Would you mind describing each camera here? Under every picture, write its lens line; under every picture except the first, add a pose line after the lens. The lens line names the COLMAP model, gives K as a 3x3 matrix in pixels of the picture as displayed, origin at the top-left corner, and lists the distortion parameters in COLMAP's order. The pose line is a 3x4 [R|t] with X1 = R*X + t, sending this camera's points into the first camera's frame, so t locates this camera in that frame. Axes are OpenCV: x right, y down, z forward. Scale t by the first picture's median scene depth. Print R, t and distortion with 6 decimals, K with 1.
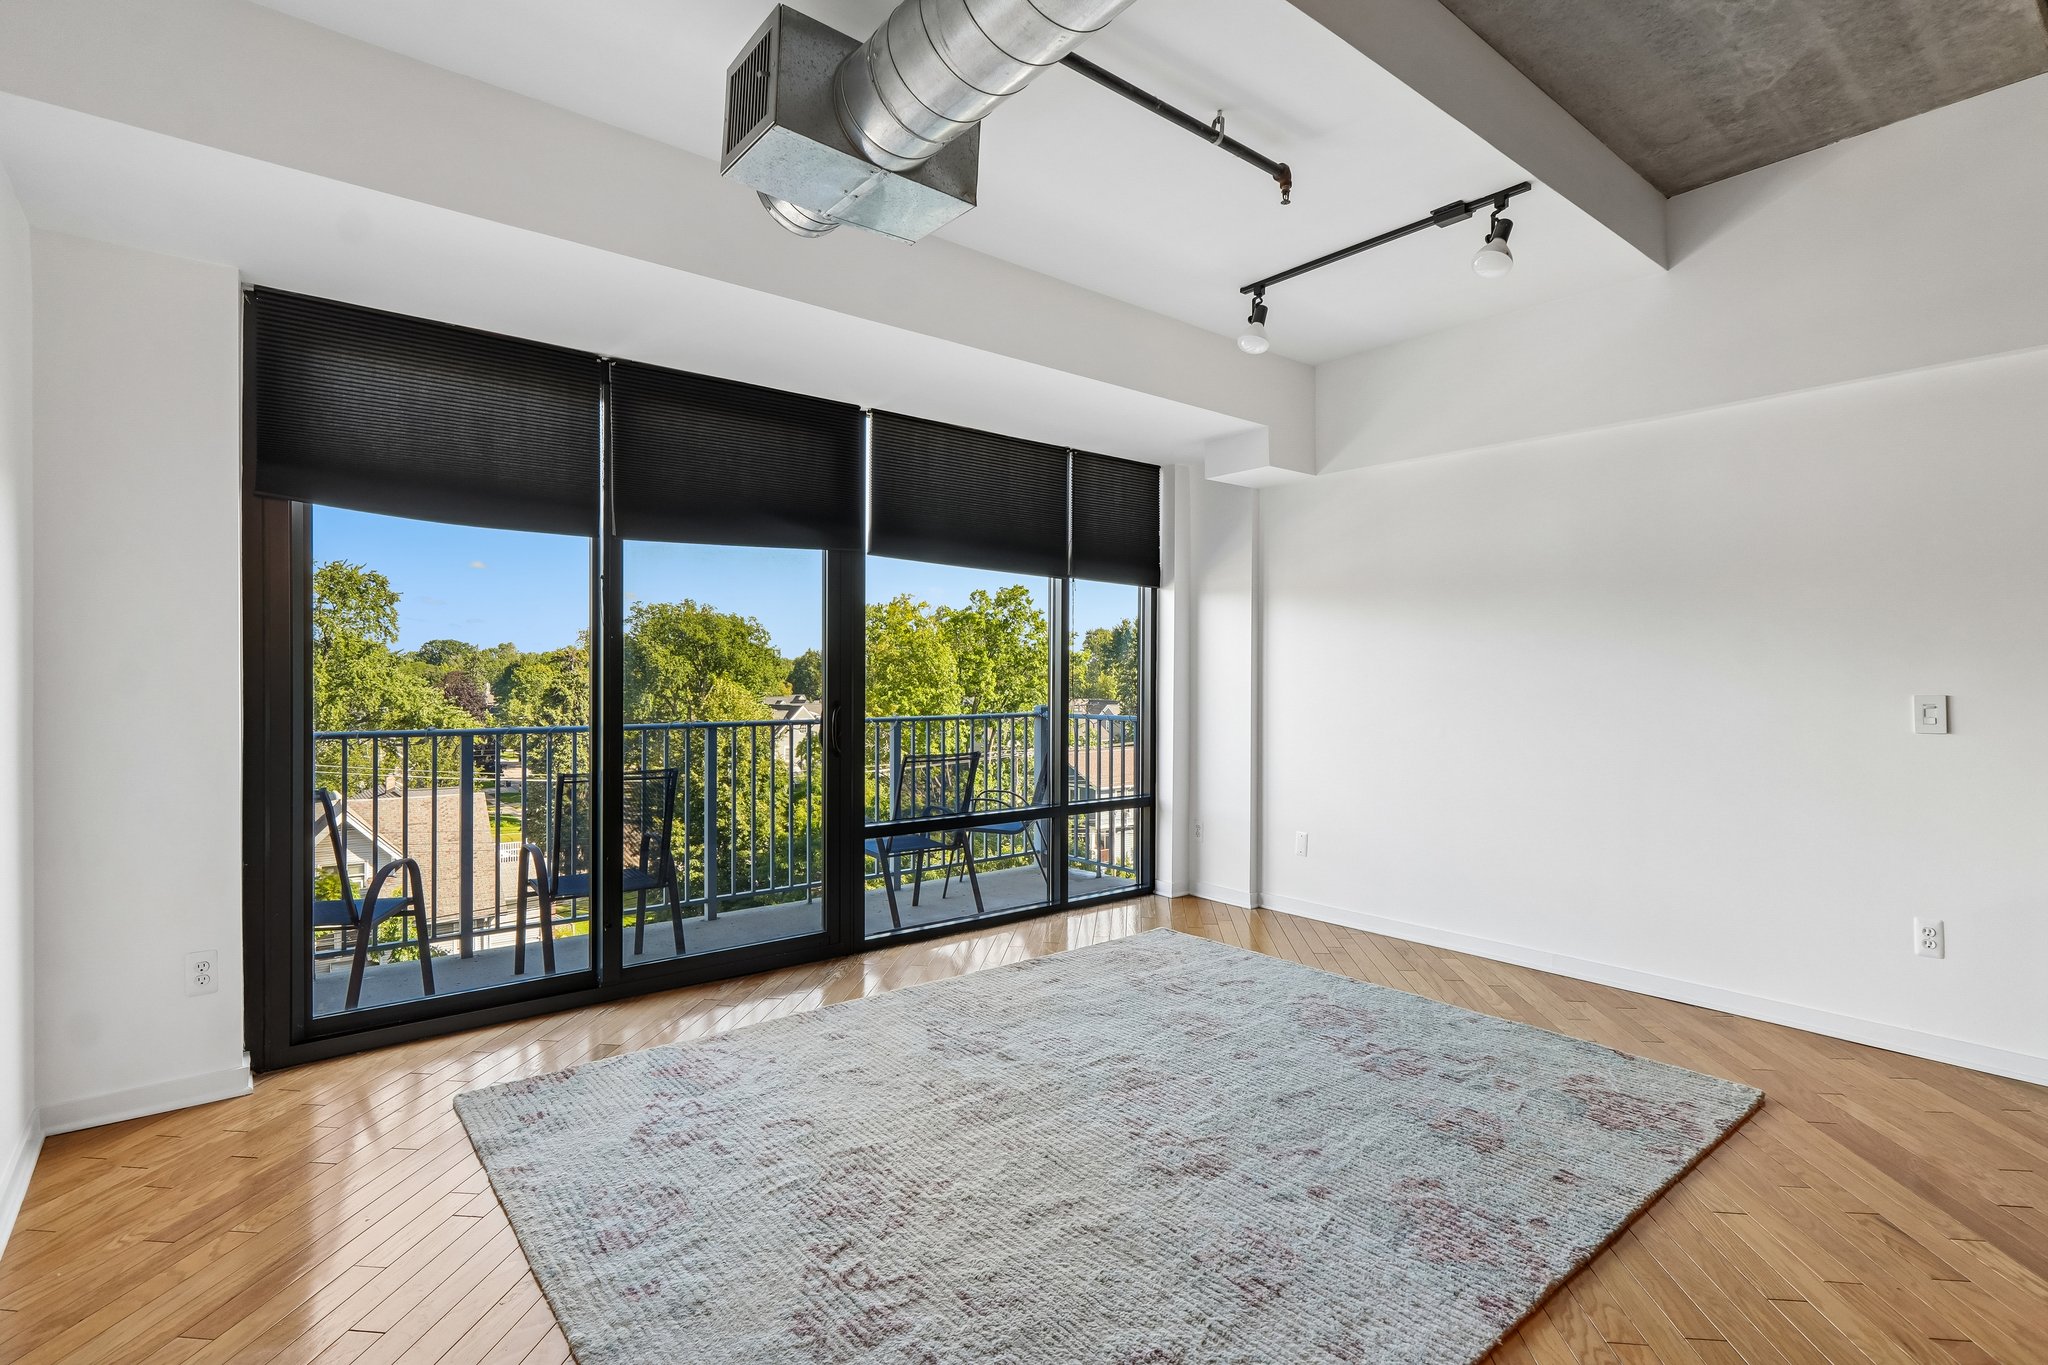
lens RADIAL K [[973.3, 0, 1026.5], [0, 973.3, 678.9], [0, 0, 1]] dist [0.000477, 0.000563]
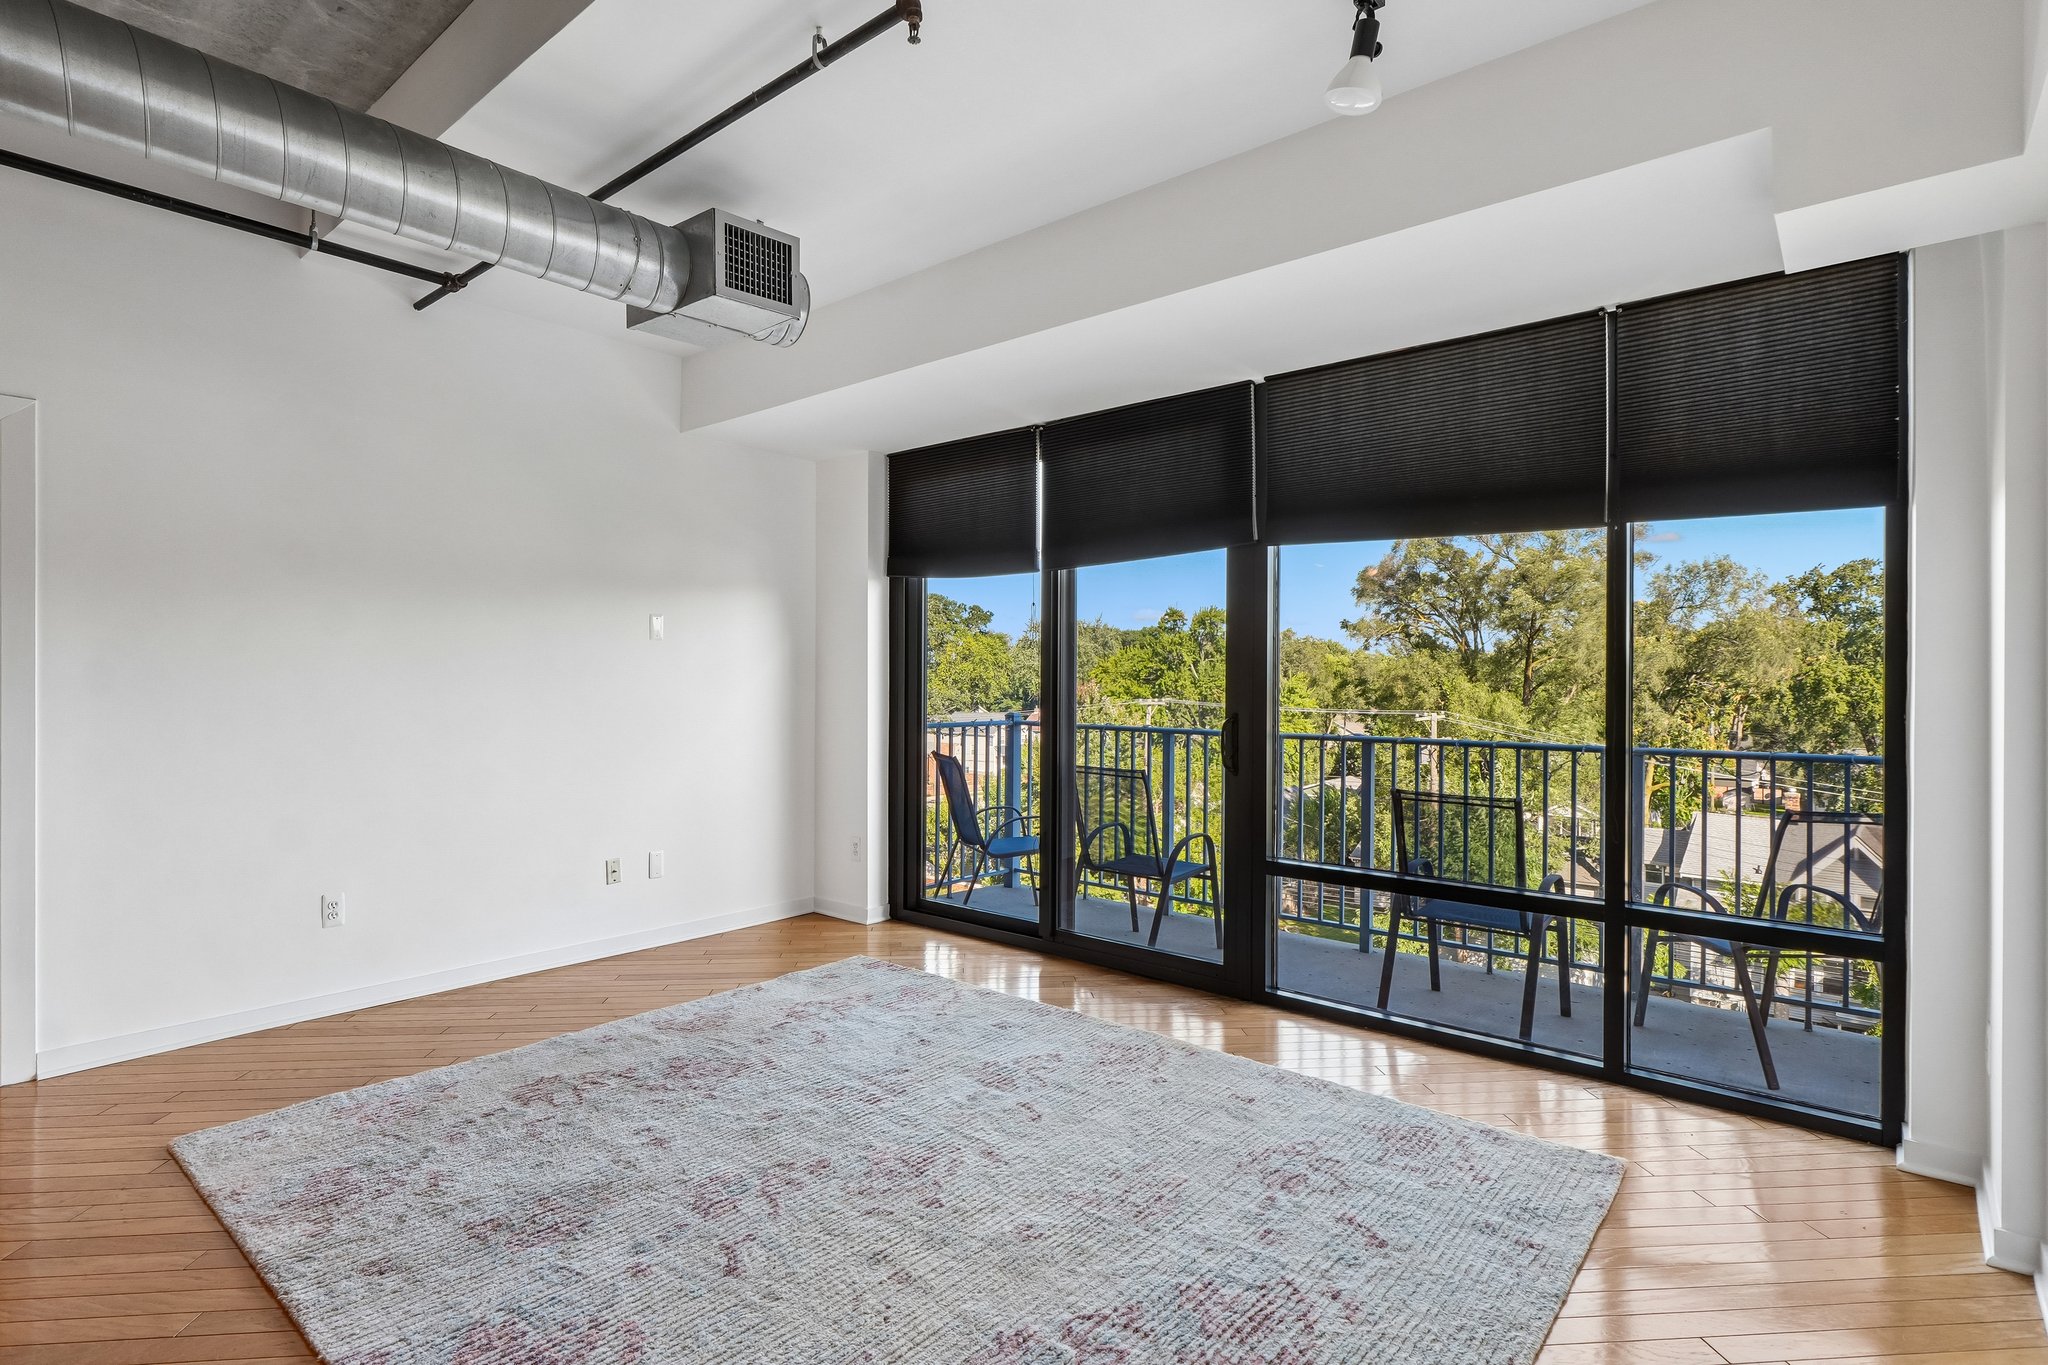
lens RADIAL K [[1106.1, 0, 1024.0], [0, 1106.1, 682.5], [0, 0, 1]] dist [-0.000307, 0.000010]
pose [[0.147921, 0.002080, -0.988997, 0.809953], [-0.010194, 0.999948, 0.000578, -0.004672], [0.988947, 0.009996, 0.147934, 0.666030]]
